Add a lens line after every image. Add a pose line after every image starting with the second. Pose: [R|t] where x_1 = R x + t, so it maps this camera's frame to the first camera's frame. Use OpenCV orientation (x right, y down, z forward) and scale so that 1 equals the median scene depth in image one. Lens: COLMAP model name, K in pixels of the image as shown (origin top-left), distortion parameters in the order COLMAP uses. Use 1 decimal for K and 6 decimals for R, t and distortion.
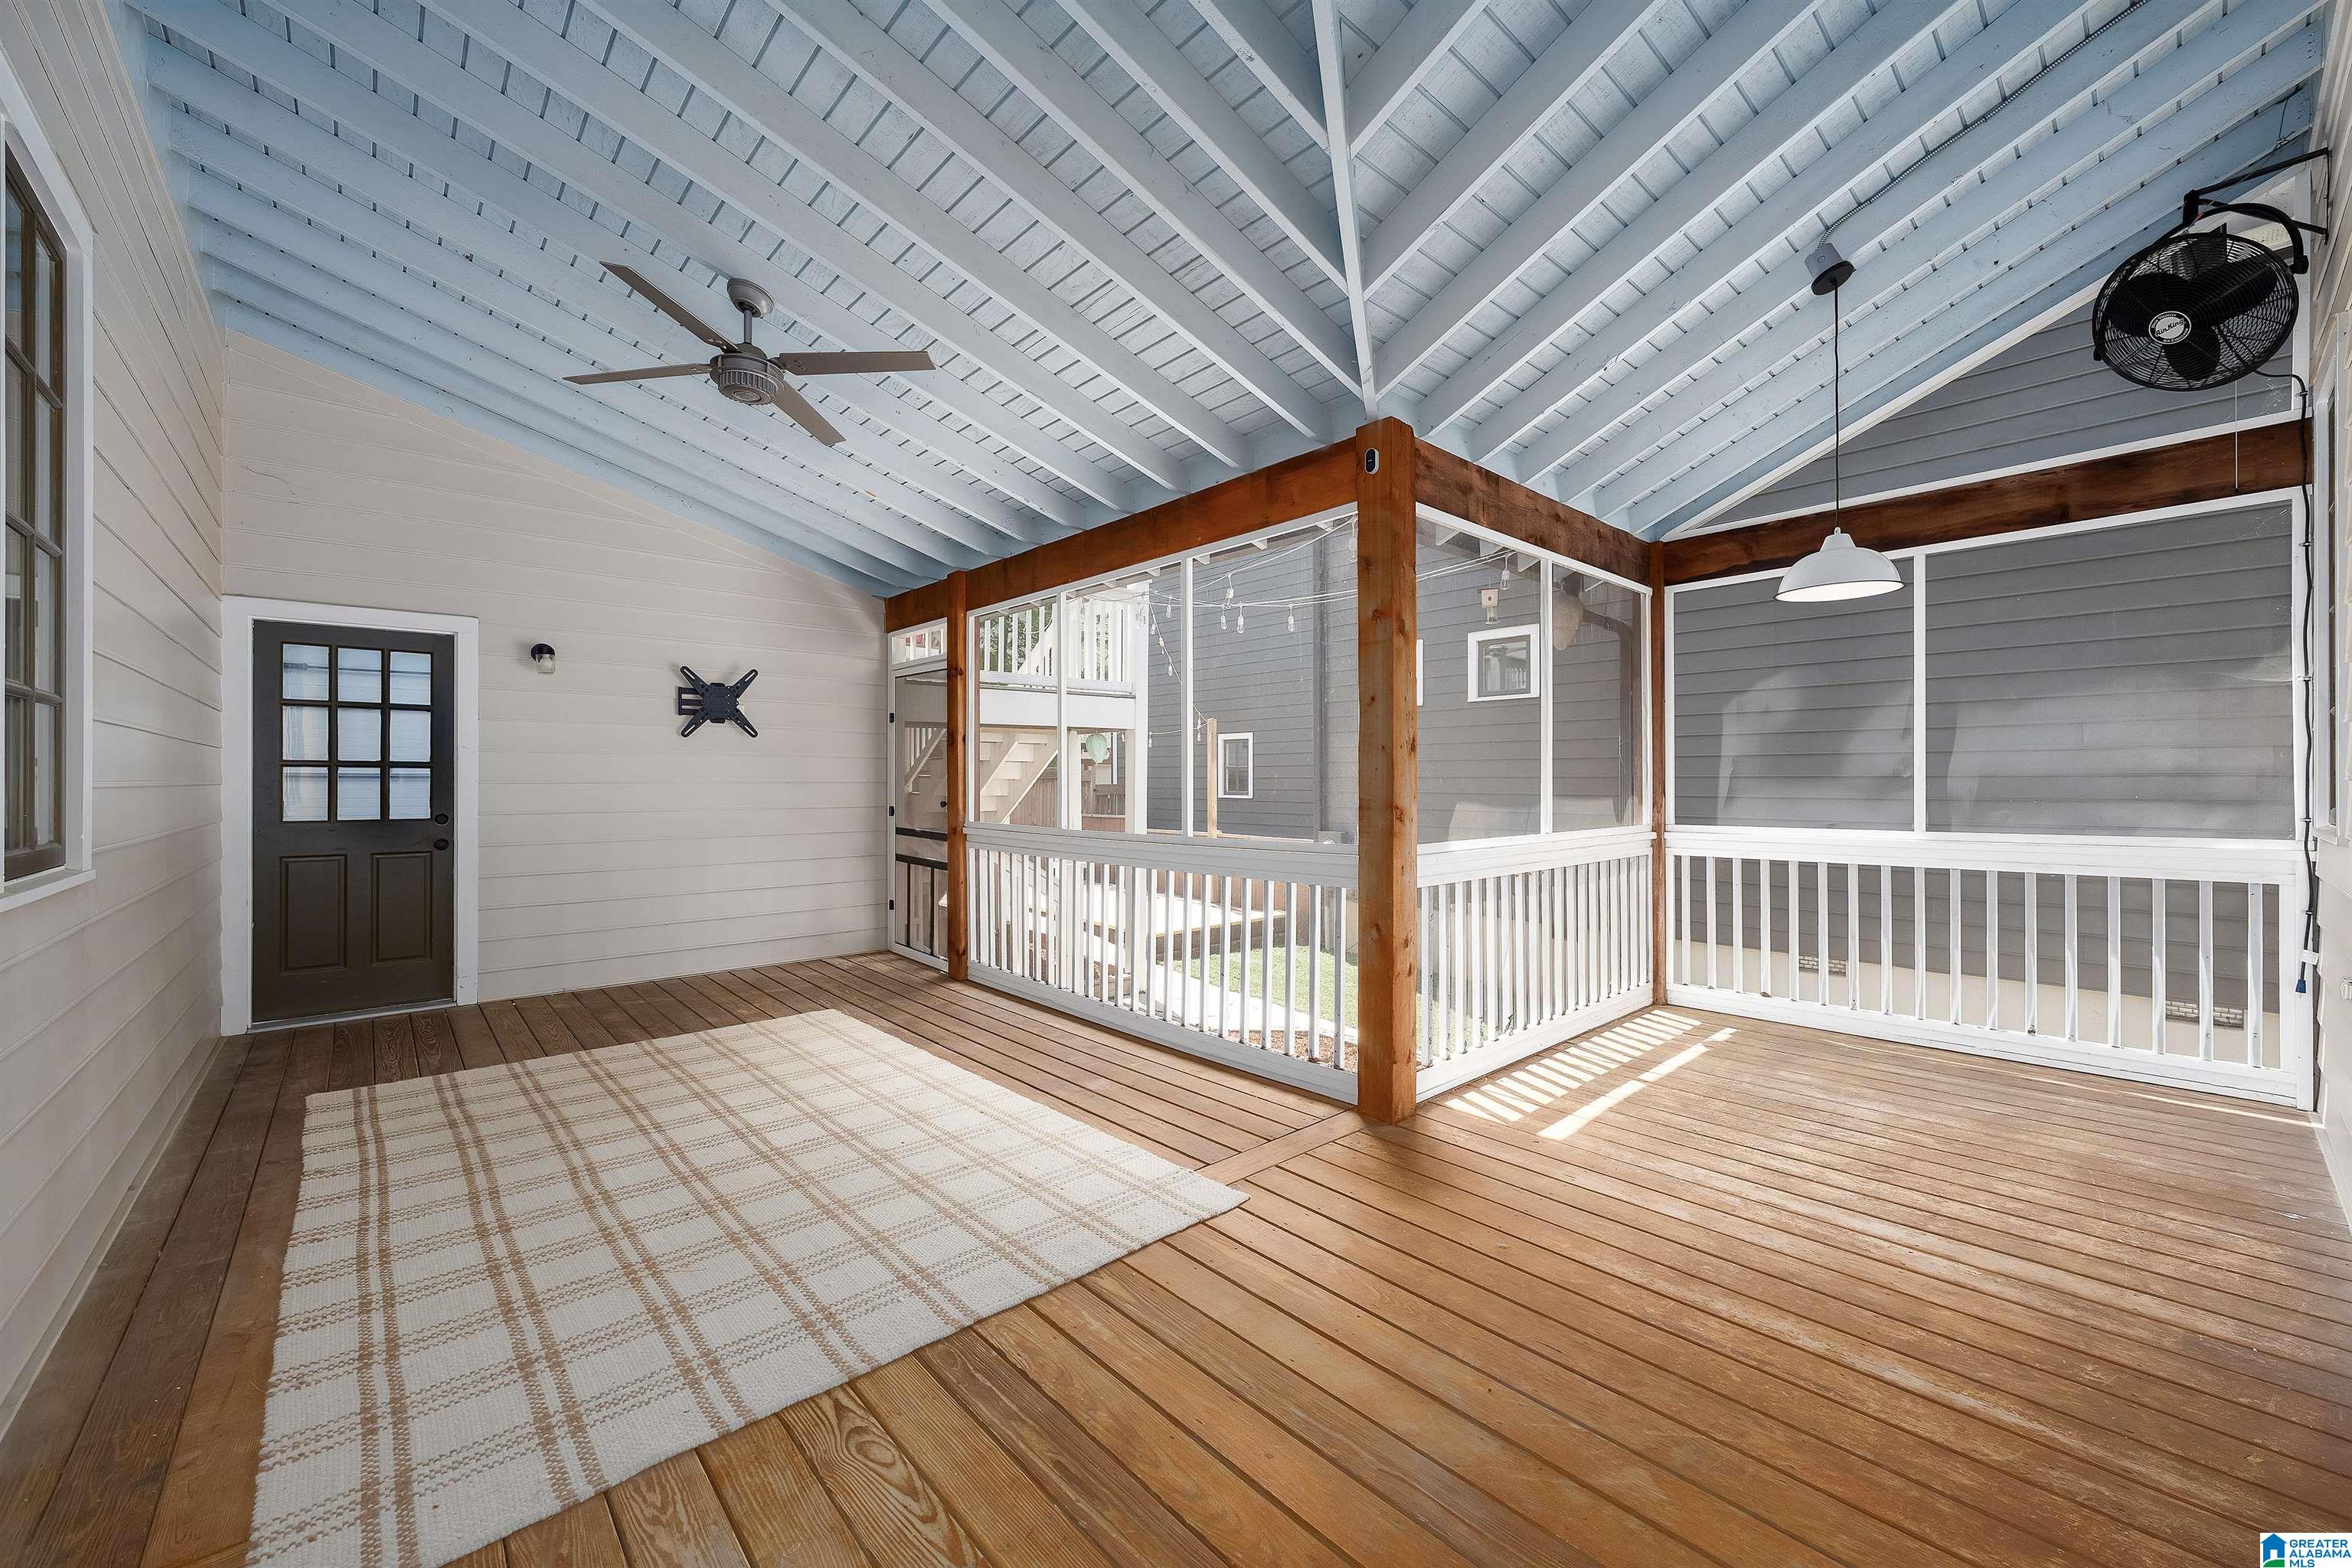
lens RADIAL K [[905.1, 0, 1179.5], [0, 905.1, 791.5], [0, 0, 1]] dist [0.001809, 0.000676]
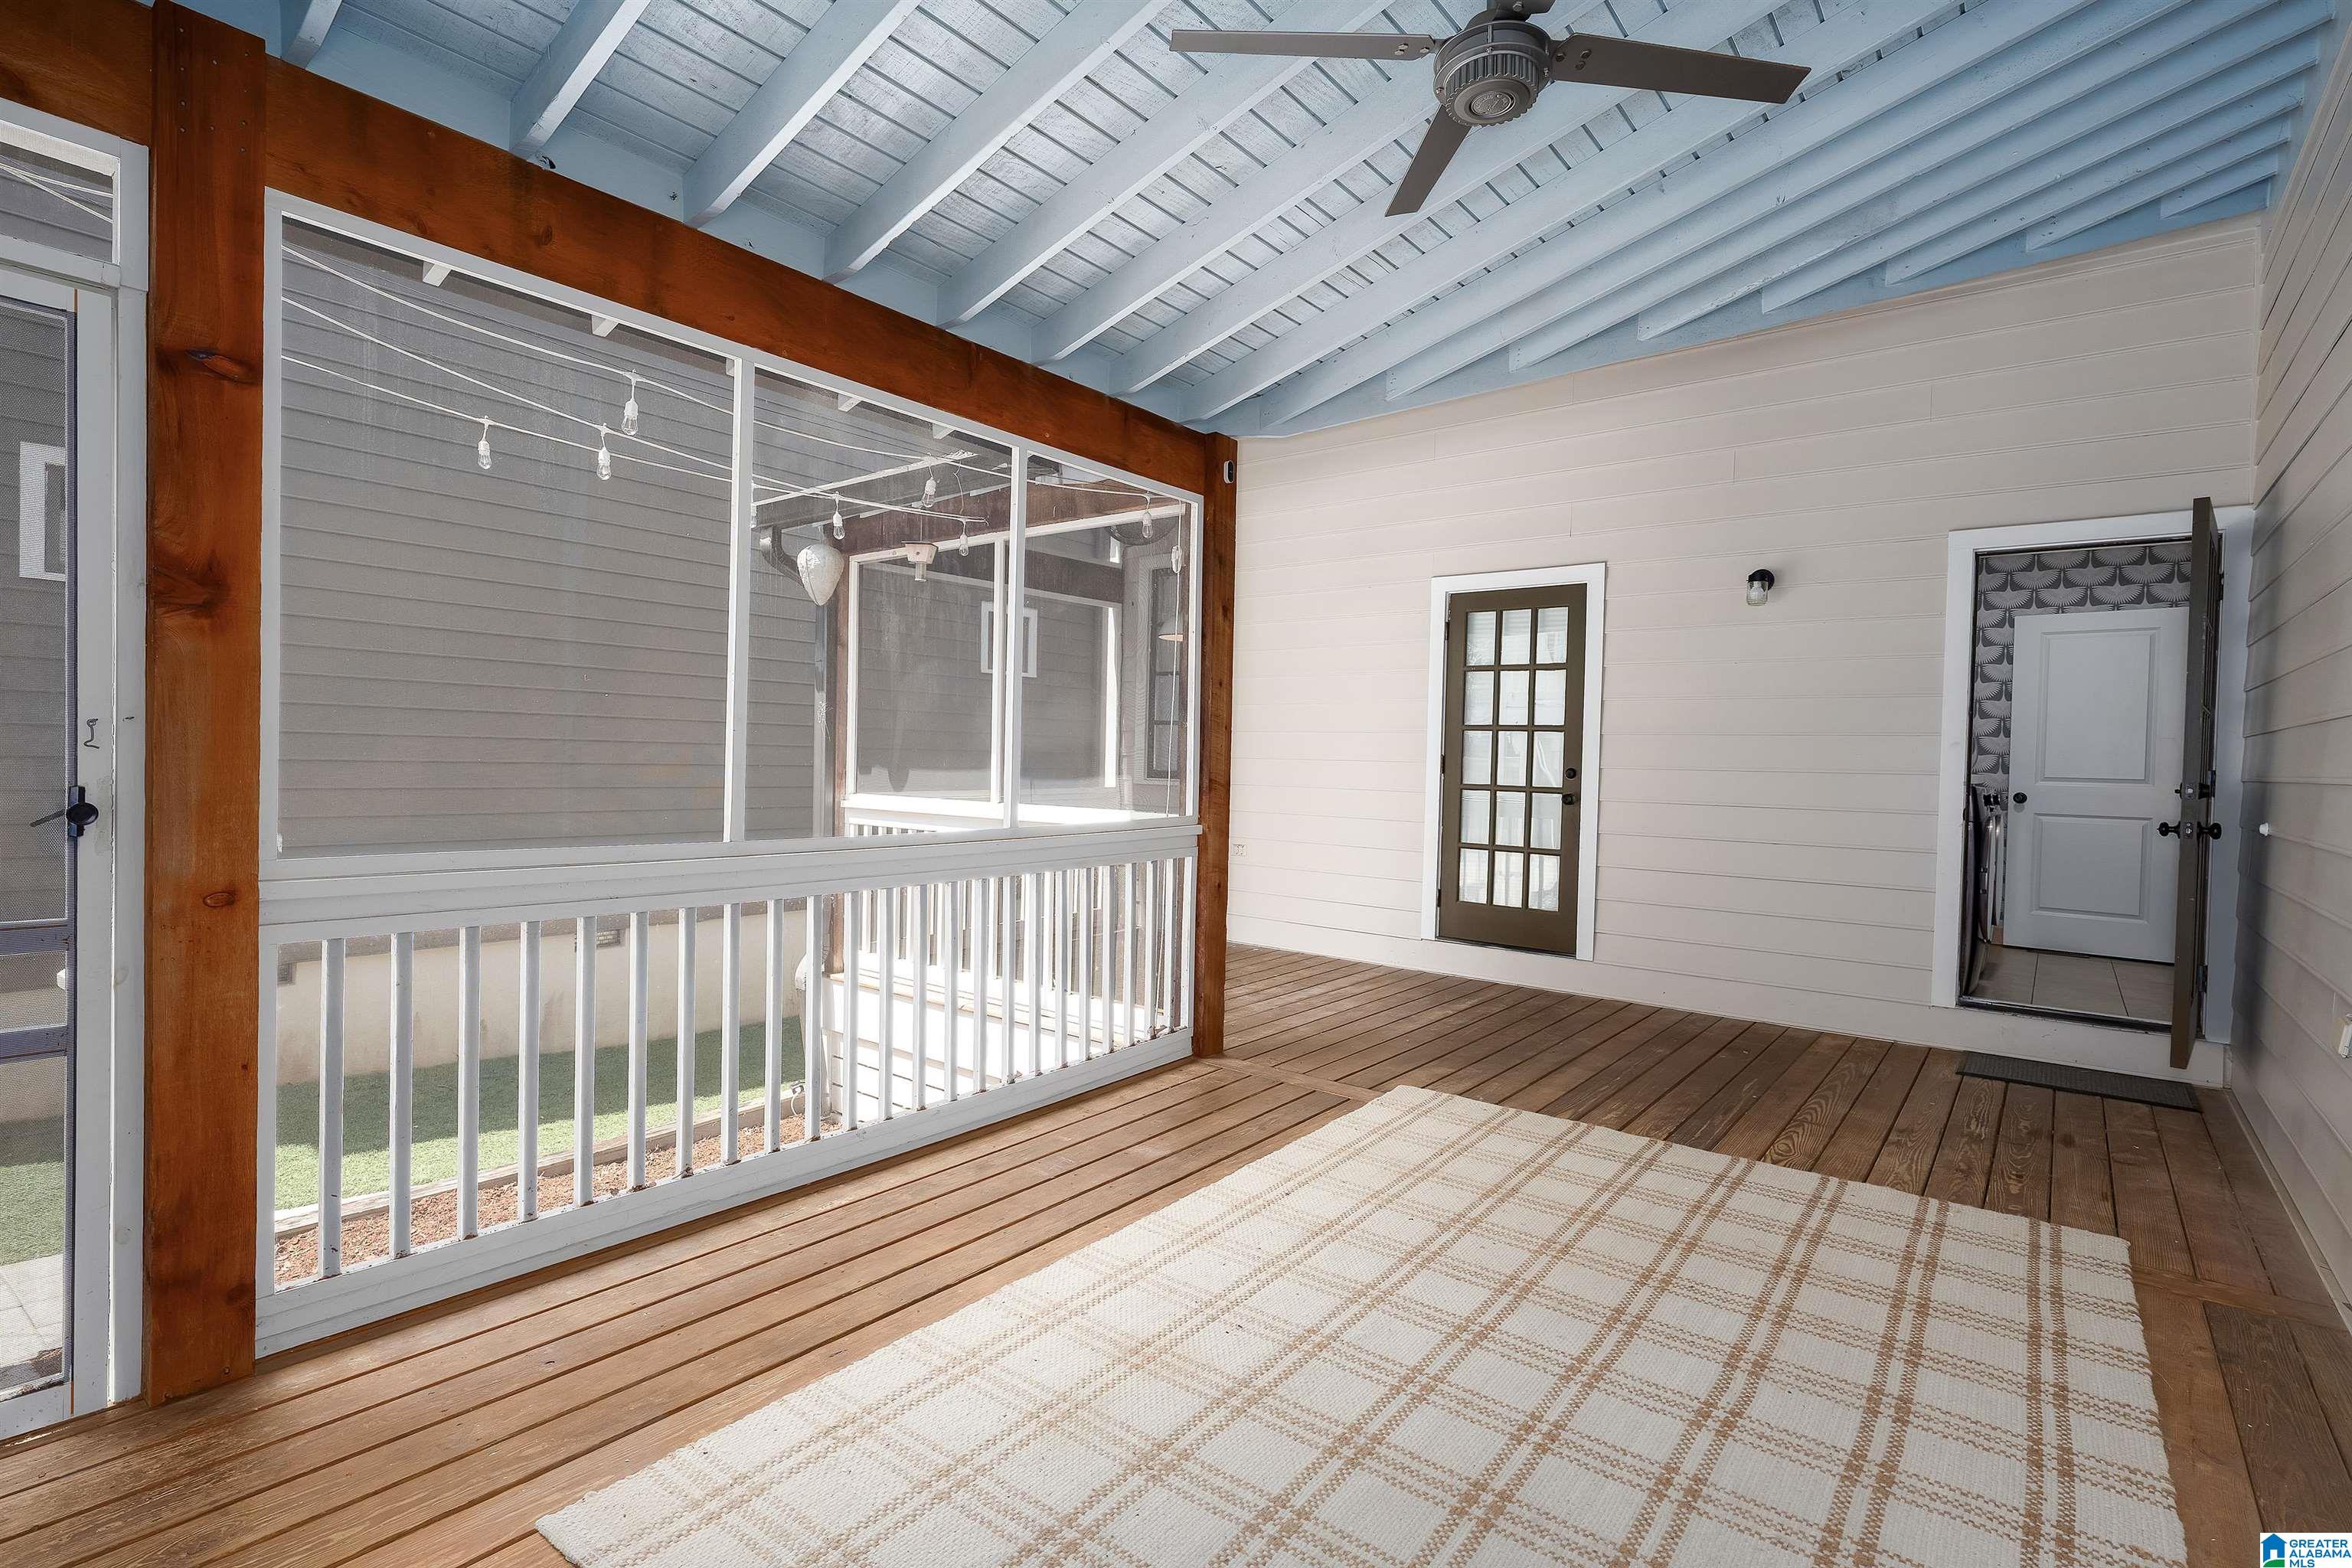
lens RADIAL K [[1140.7, 0, 1177.6], [0, 1140.7, 768.9], [0, 0, 1]] dist [0.003190, -0.001477]
pose [[-0.183172, -0.010237, 0.983028, -1.427560], [-0.008870, 0.999922, 0.008760, -0.005453], [-0.983041, -0.007115, -0.183249, 1.604322]]
